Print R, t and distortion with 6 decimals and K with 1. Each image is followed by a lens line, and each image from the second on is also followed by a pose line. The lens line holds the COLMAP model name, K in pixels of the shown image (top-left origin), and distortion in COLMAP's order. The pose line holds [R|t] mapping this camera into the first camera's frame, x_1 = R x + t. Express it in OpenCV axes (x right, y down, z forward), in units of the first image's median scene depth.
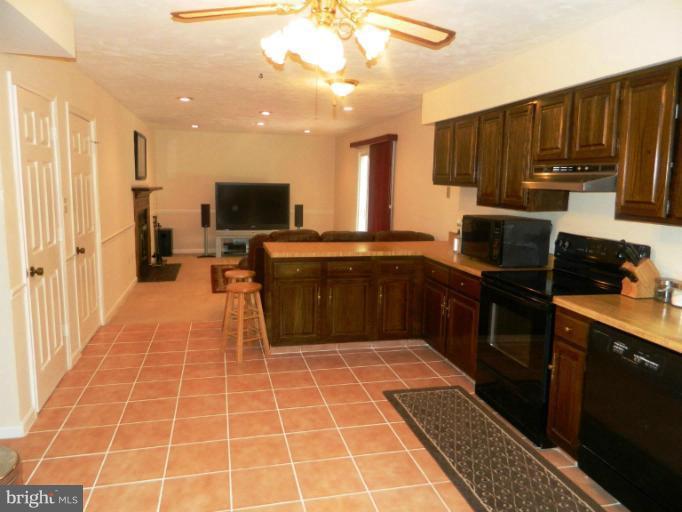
lens RADIAL K [[503.8, 0, 341.0], [0, 503.8, 256.0], [0, 0, 1]] dist [-0.000173, -0.001450]
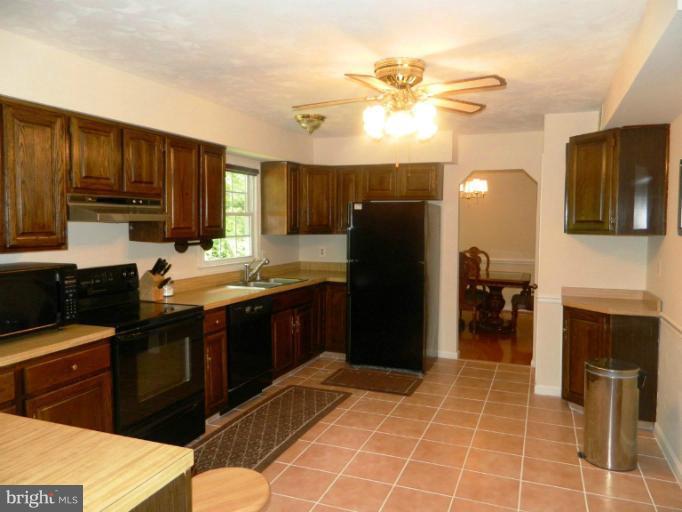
lens RADIAL K [[503.8, 0, 341.0], [0, 503.8, 256.0], [0, 0, 1]] dist [-0.000173, -0.001450]
pose [[-0.809652, -0.058959, 0.583942, -0.552666], [0.075075, 0.976364, 0.202676, -0.254354], [-0.582089, 0.207936, -0.786088, 1.677273]]
